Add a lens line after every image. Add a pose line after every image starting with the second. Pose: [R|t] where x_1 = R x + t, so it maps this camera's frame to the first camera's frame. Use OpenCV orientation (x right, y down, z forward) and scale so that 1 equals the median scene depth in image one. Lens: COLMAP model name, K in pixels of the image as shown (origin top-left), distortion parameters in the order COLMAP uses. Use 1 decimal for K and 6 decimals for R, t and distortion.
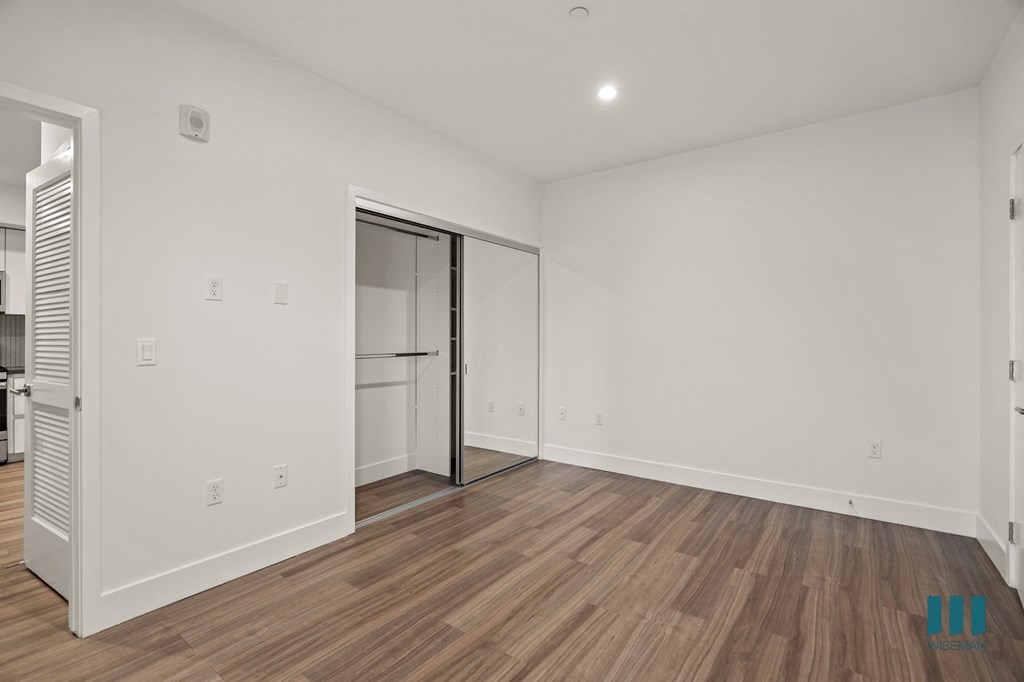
lens RADIAL K [[462.8, 0, 512.5], [0, 462.8, 335.7], [0, 0, 1]] dist [-0.016896, 0.000773]
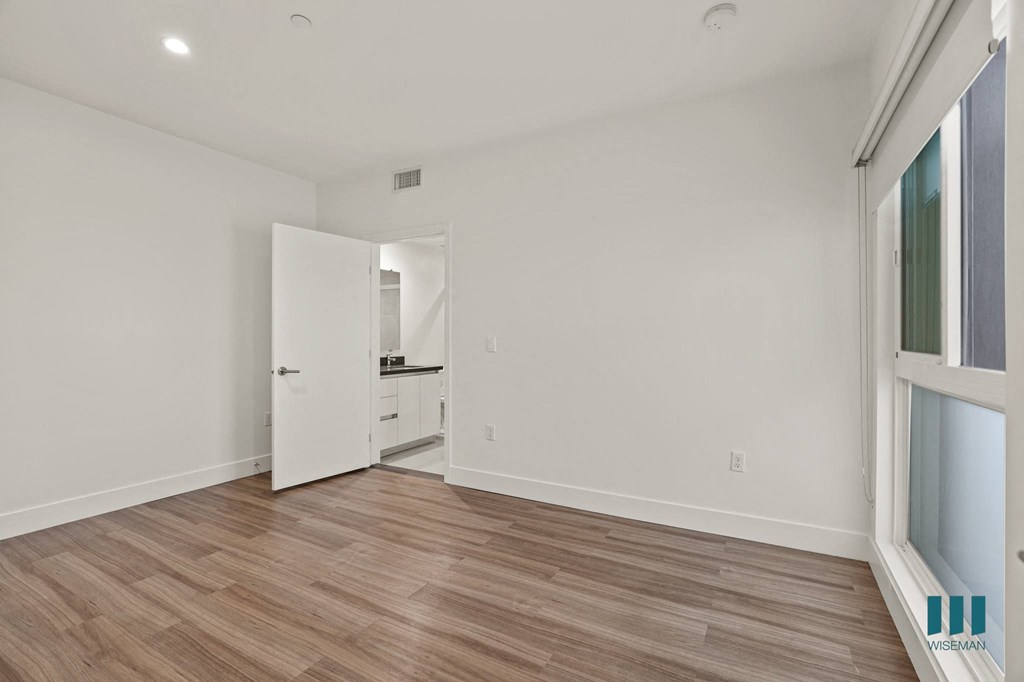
lens RADIAL K [[462.8, 0, 512.5], [0, 462.8, 335.7], [0, 0, 1]] dist [-0.016896, 0.000773]
pose [[-0.112054, 0.000163, 0.993702, -0.726465], [-0.006370, 0.999979, -0.000883, 0.001270], [-0.993682, -0.006429, -0.112051, 0.503555]]
